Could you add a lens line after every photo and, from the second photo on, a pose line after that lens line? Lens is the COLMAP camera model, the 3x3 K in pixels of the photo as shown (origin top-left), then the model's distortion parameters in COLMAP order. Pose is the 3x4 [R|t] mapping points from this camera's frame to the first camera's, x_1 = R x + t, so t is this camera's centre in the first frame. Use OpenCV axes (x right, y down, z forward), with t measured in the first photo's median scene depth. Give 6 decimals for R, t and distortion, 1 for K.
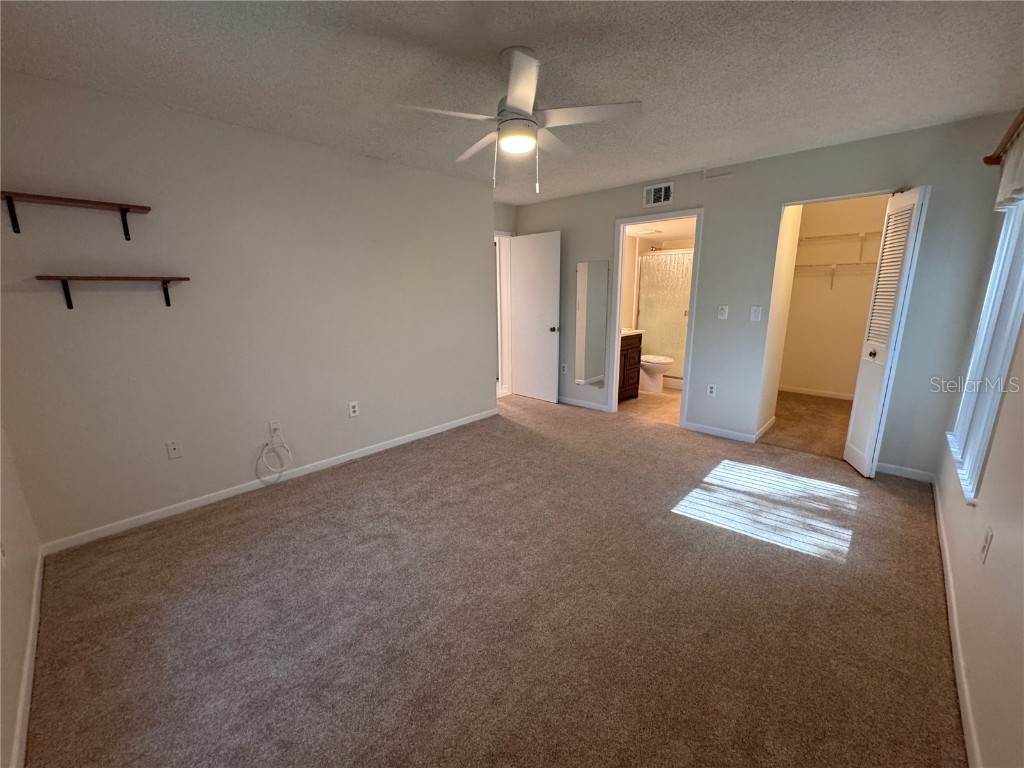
lens RADIAL K [[409.0, 0, 511.1], [0, 409.0, 385.0], [0, 0, 1]] dist [-0.003257, -0.000391]
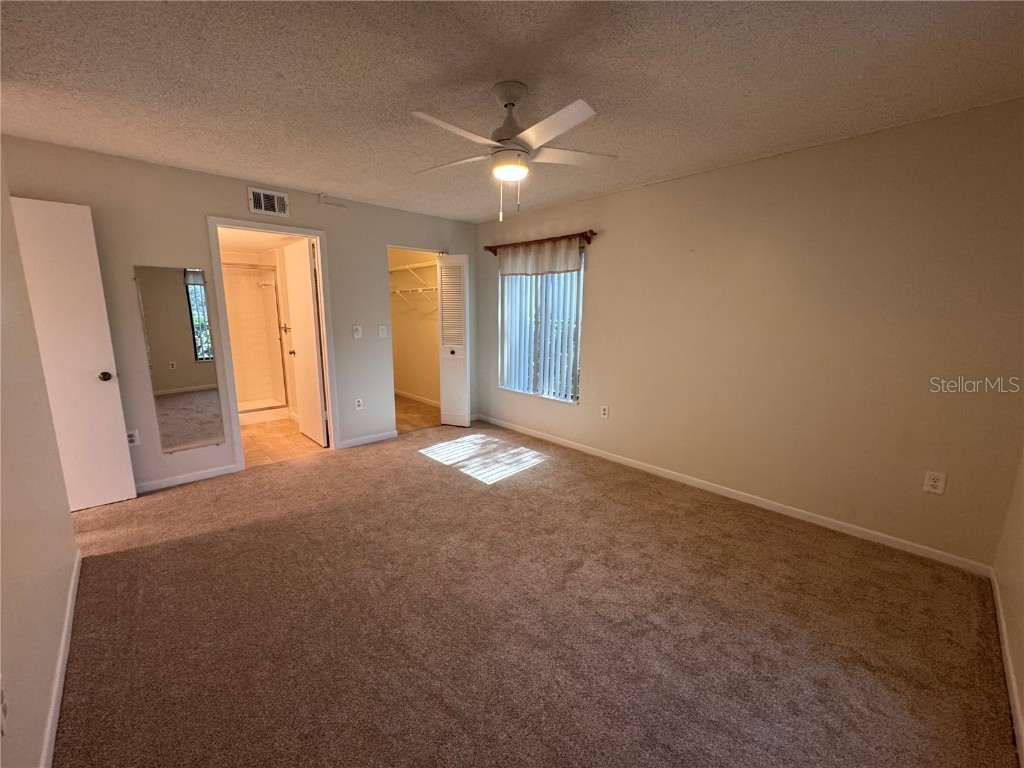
lens RADIAL K [[409.0, 0, 511.1], [0, 409.0, 385.0], [0, 0, 1]] dist [-0.003257, -0.000391]
pose [[0.062491, -0.170059, 0.983450, -0.678424], [0.215031, 0.964528, 0.153123, -0.144321], [-0.974606, 0.201904, 0.096842, 0.629672]]
